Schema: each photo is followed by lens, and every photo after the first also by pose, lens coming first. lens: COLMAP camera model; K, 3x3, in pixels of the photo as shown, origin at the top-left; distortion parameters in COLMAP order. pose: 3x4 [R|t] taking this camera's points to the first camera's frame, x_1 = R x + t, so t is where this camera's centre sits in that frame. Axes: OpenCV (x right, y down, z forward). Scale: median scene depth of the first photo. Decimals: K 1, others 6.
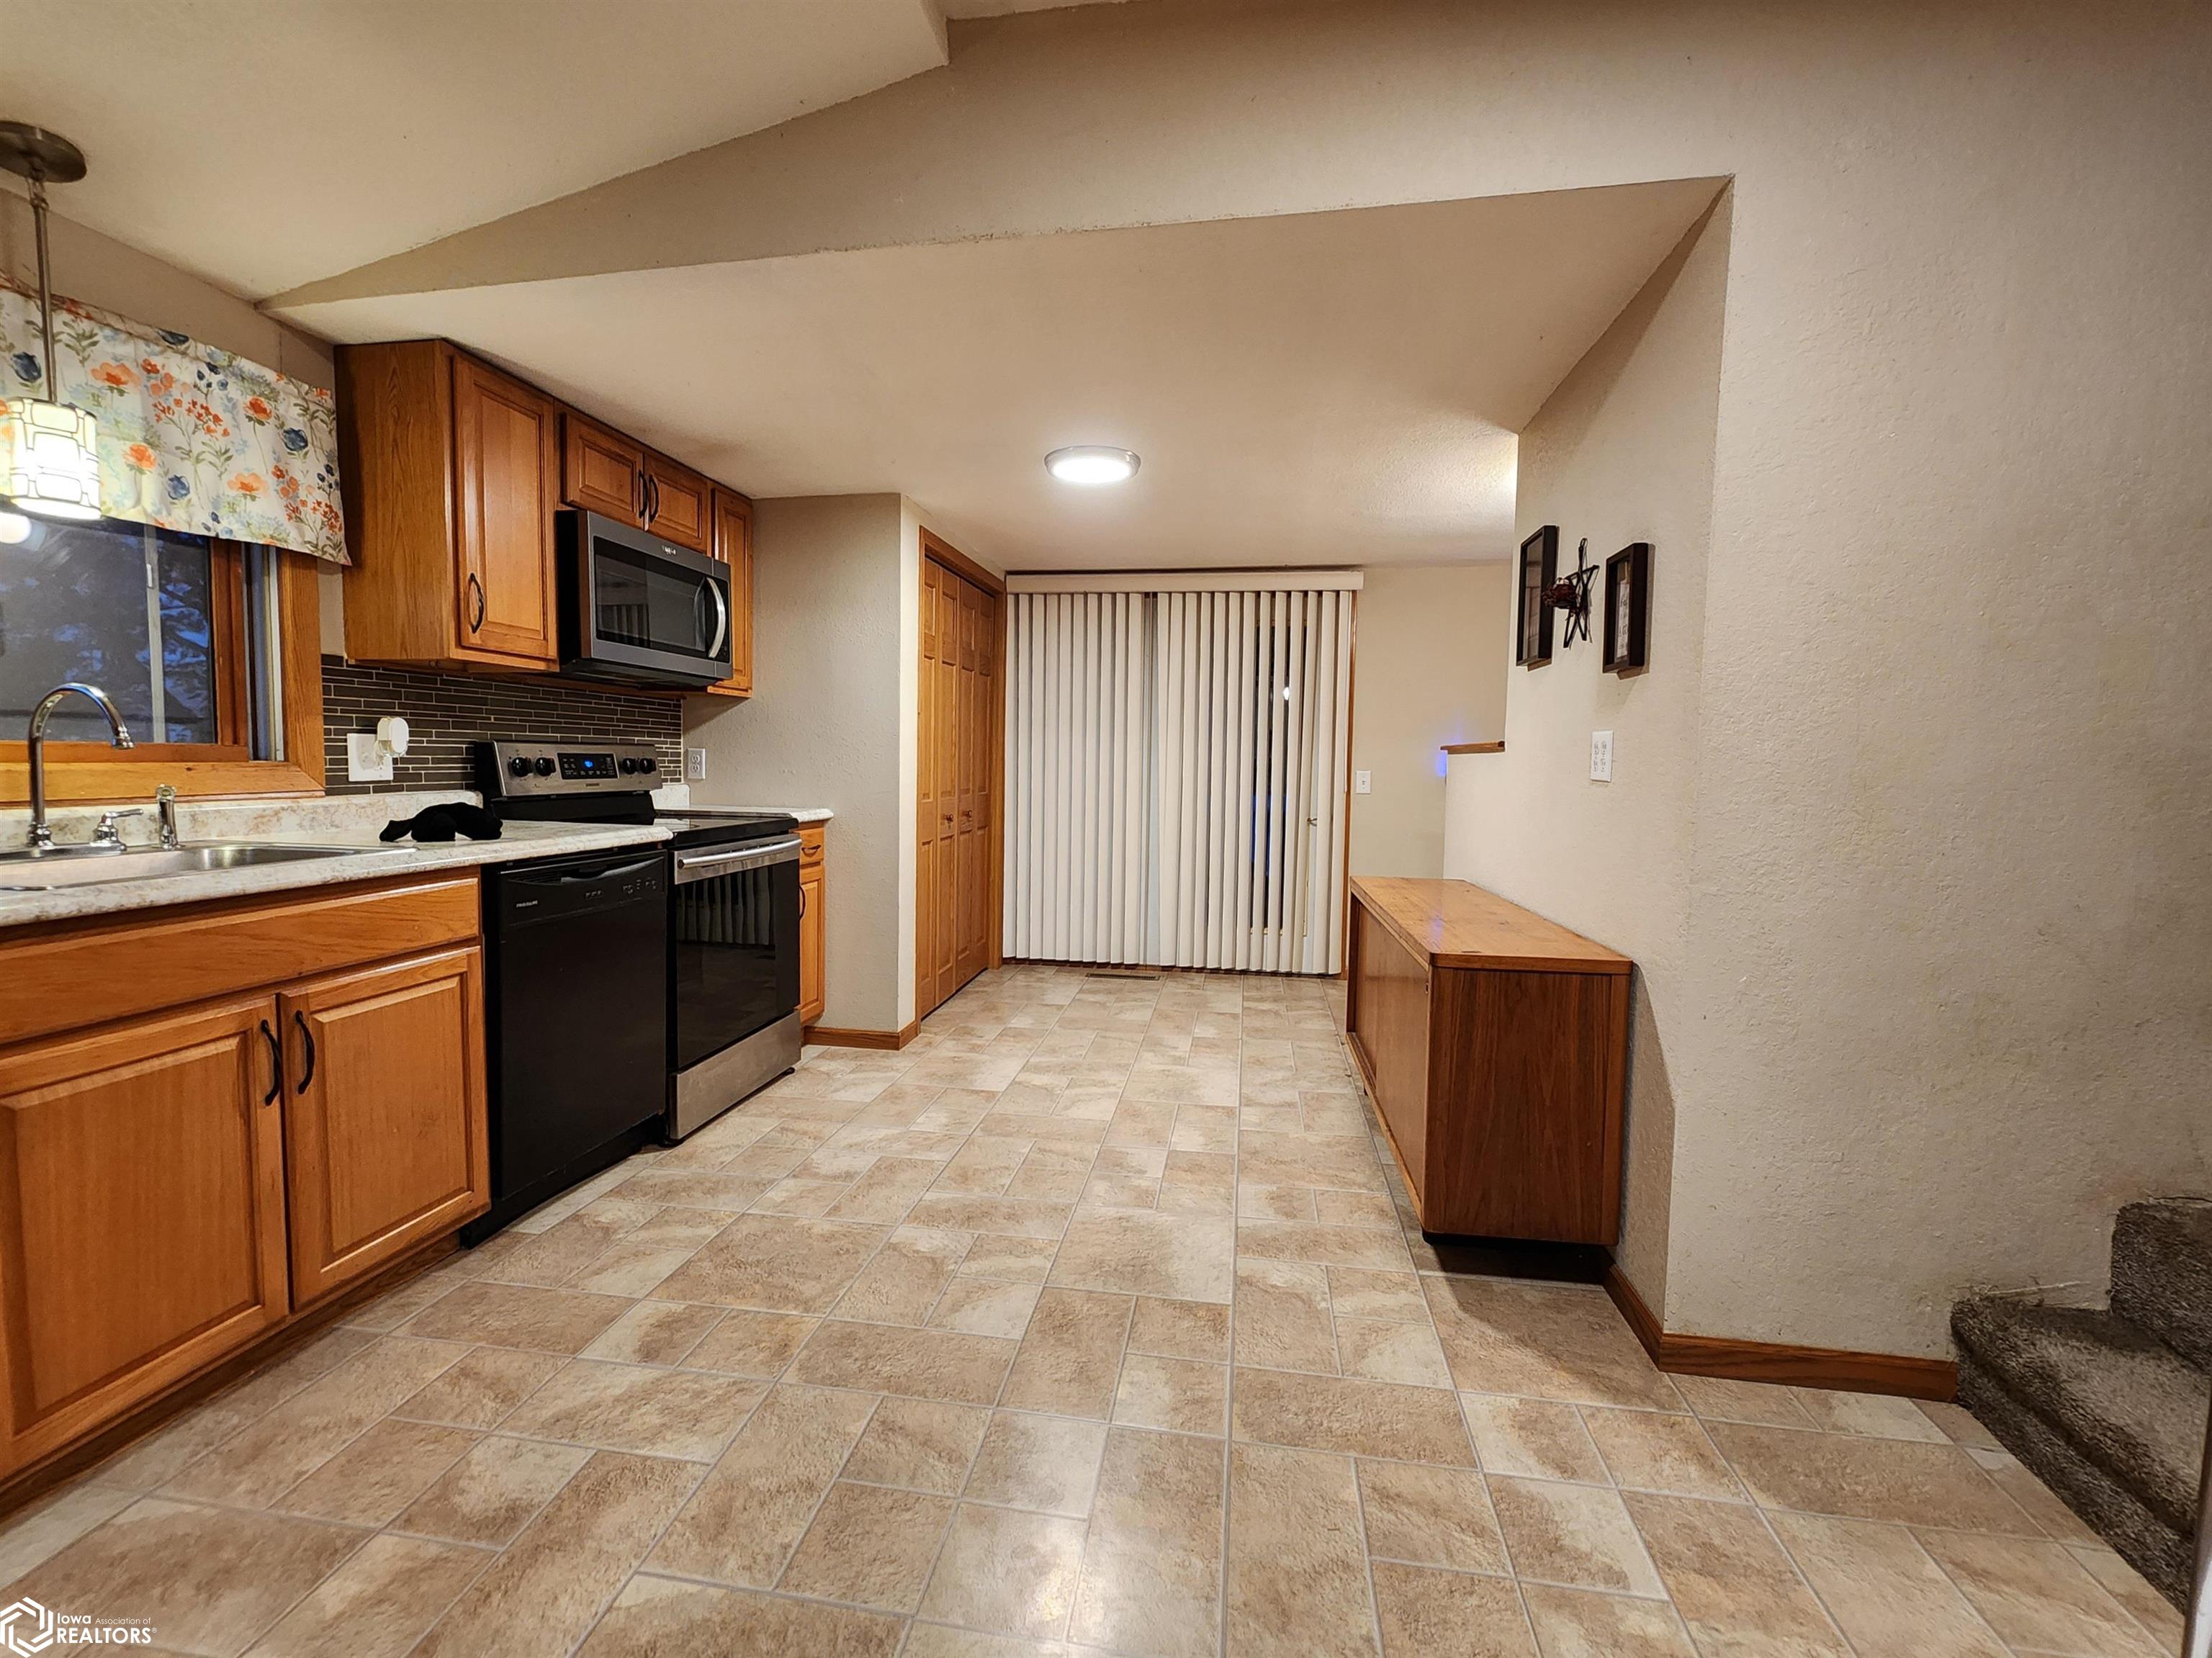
lens RADIAL K [[961.4, 0, 1106.0], [0, 961.4, 829.0], [0, 0, 1]] dist [-0.000999, 0.000881]
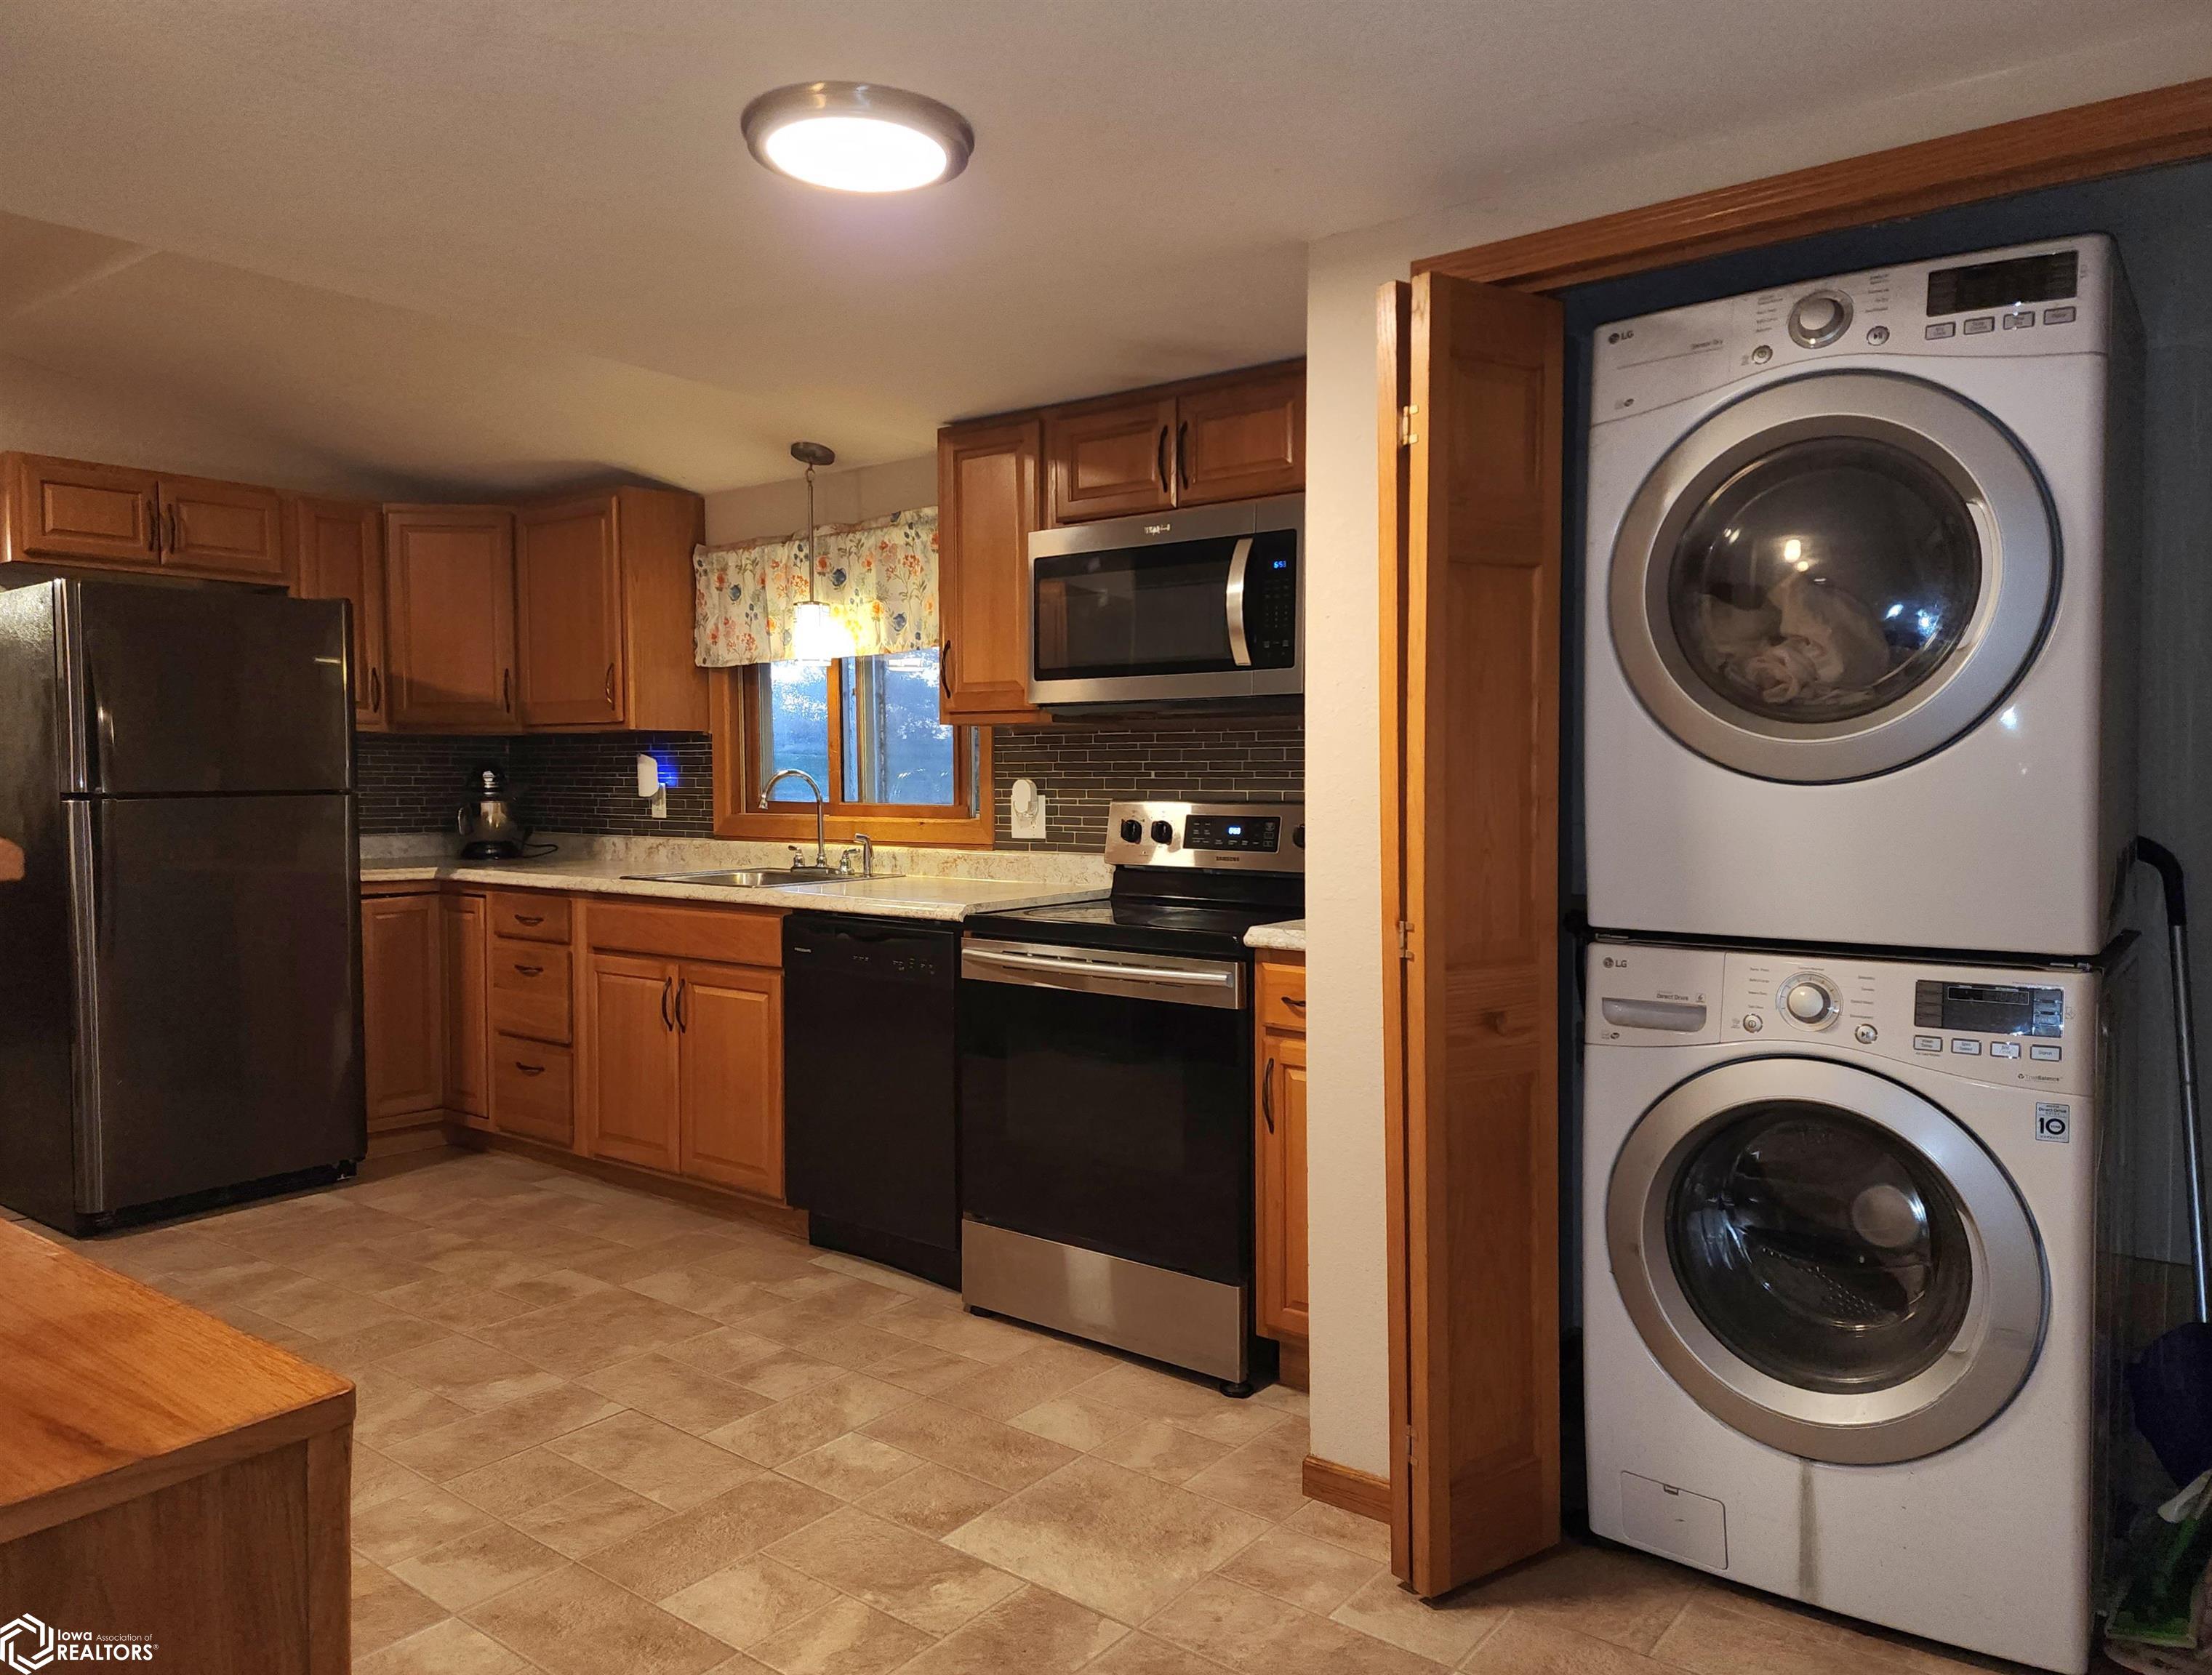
lens RADIAL K [[1553.8, 0, 1055.8], [0, 1553.8, 821.0], [0, 0, 1]] dist [0.079731, -0.095540]
pose [[-0.500813, 0.014698, -0.865431, 0.783718], [-0.069094, 0.995986, 0.056899, -0.188632], [0.862793, 0.088292, -0.497787, 2.091394]]
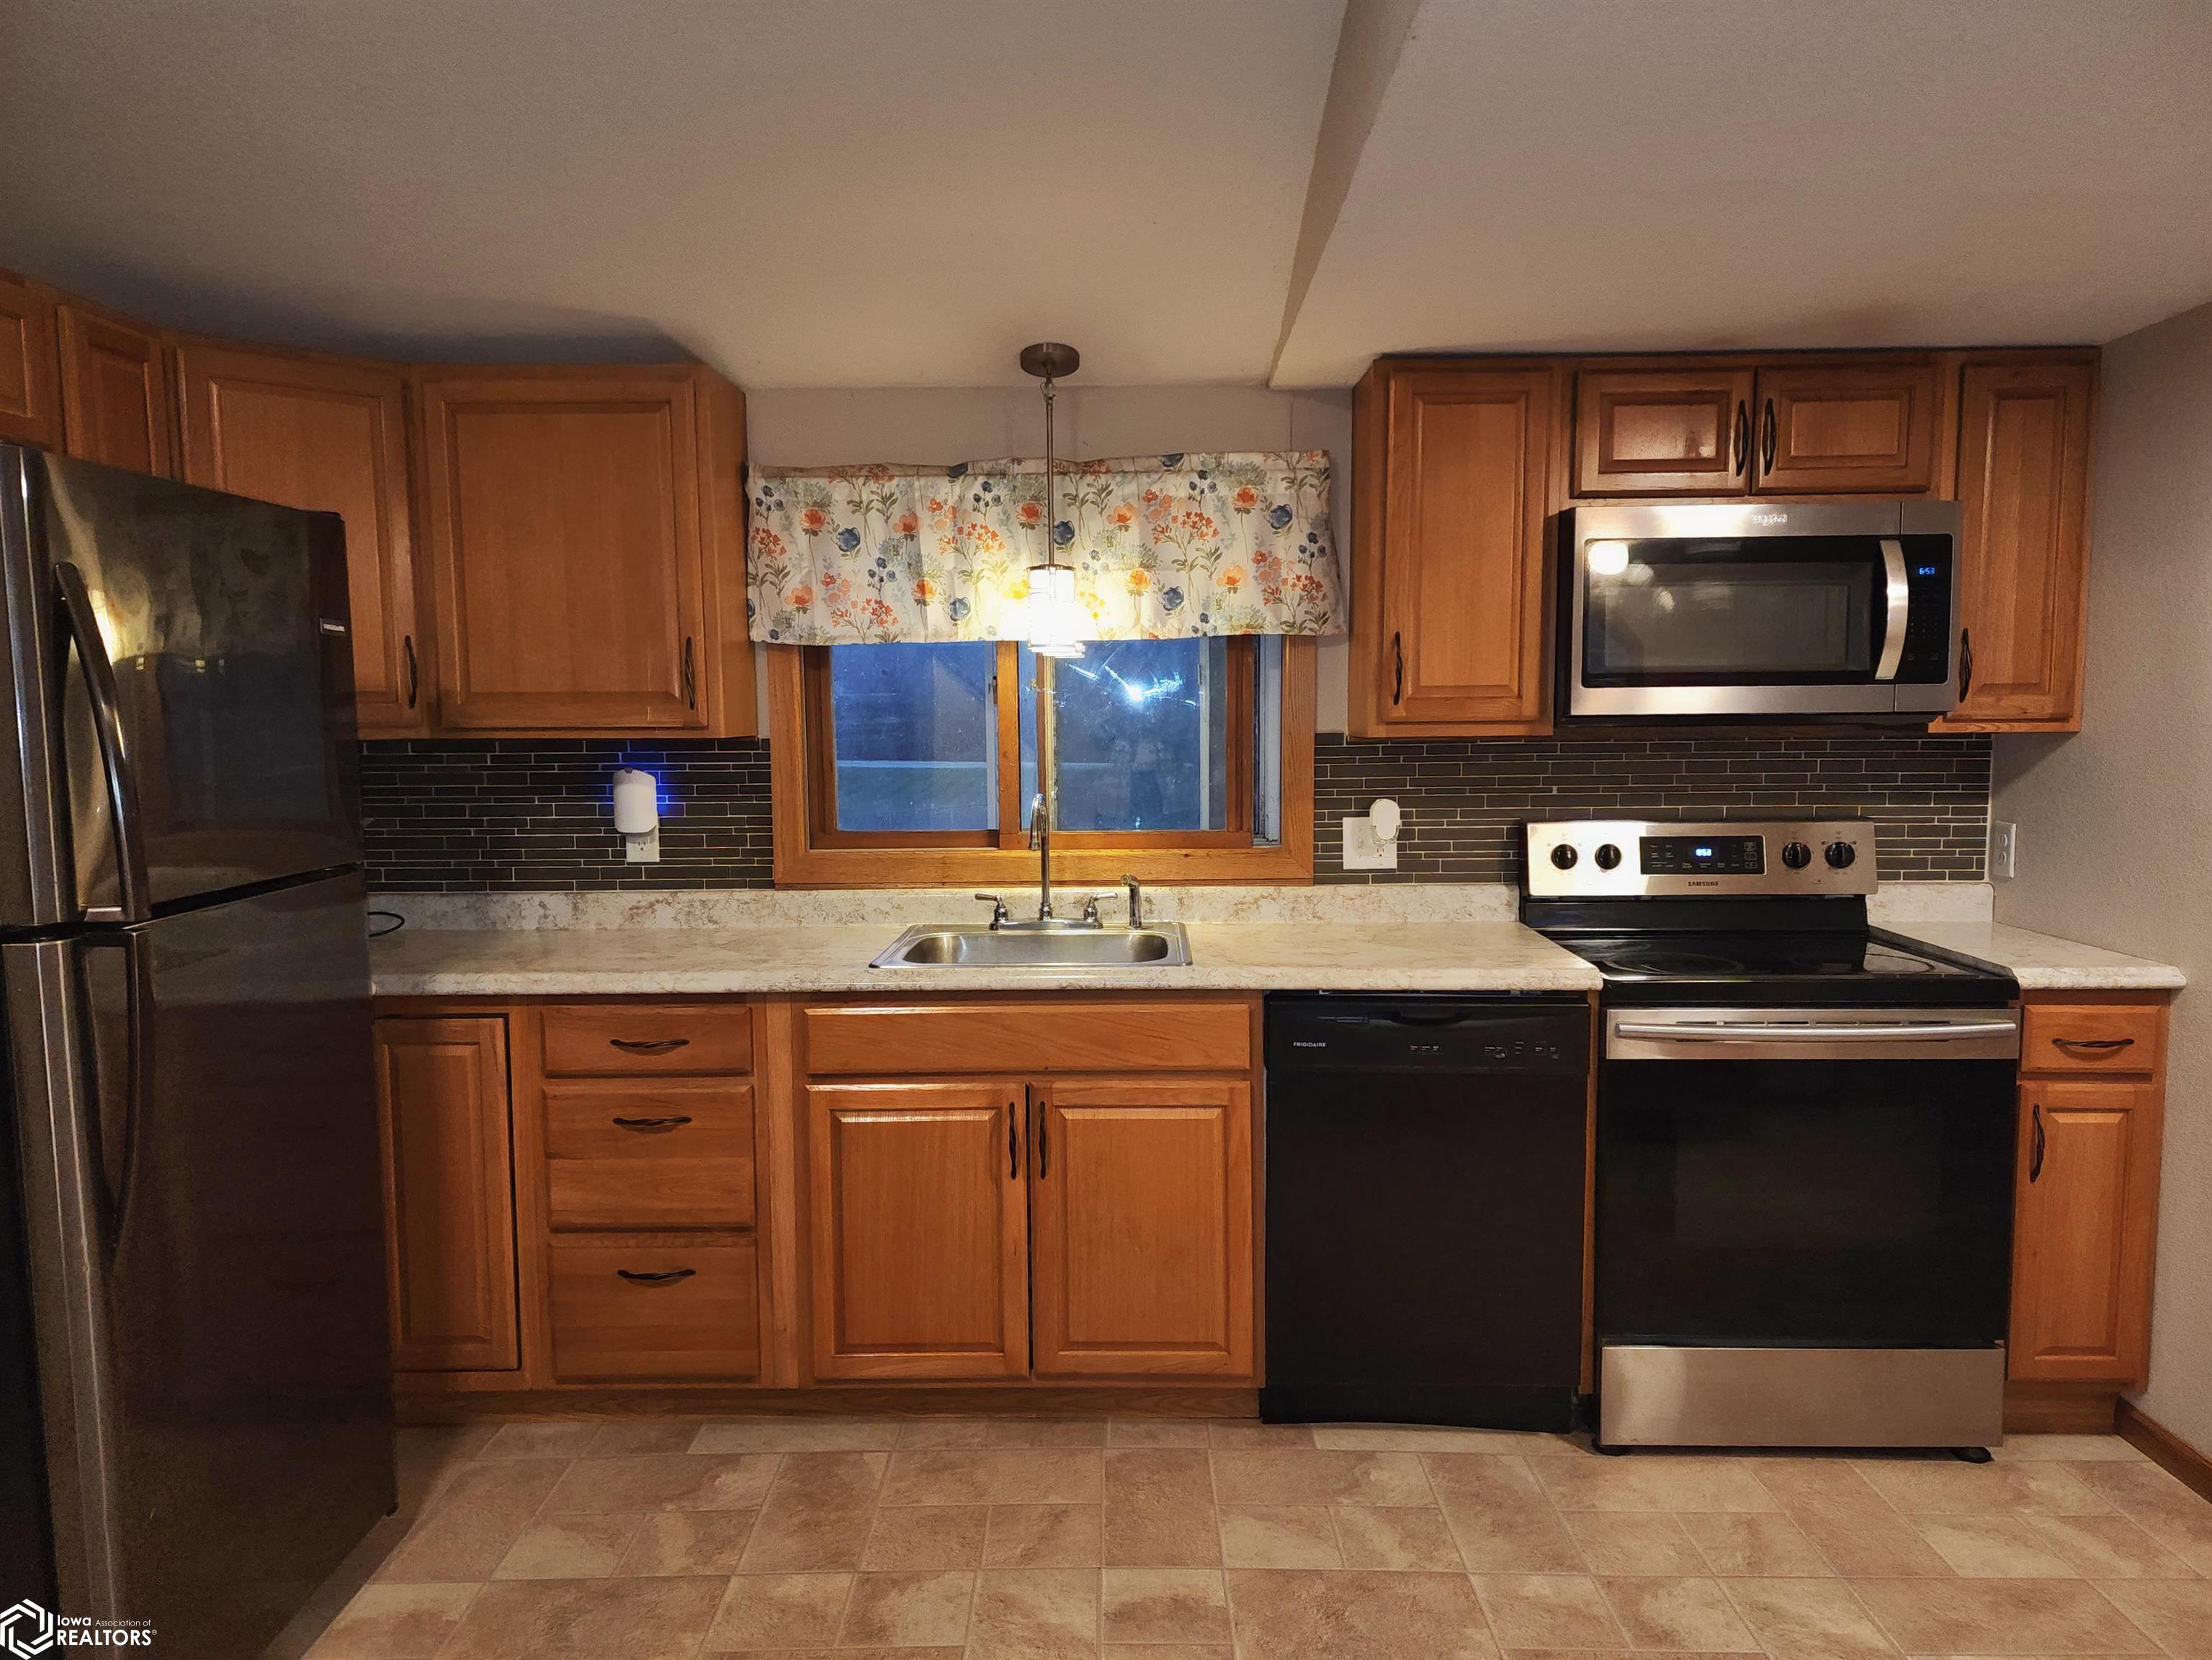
lens RADIAL K [[1495.4, 0, 1090.0], [0, 1495.4, 841.7], [0, 0, 1]] dist [0.093134, -0.088122]
pose [[0.144389, 0.070048, -0.987039, 0.625535], [-0.061434, 0.996202, 0.061711, -0.161598], [0.987612, 0.051727, 0.148144, 0.600621]]
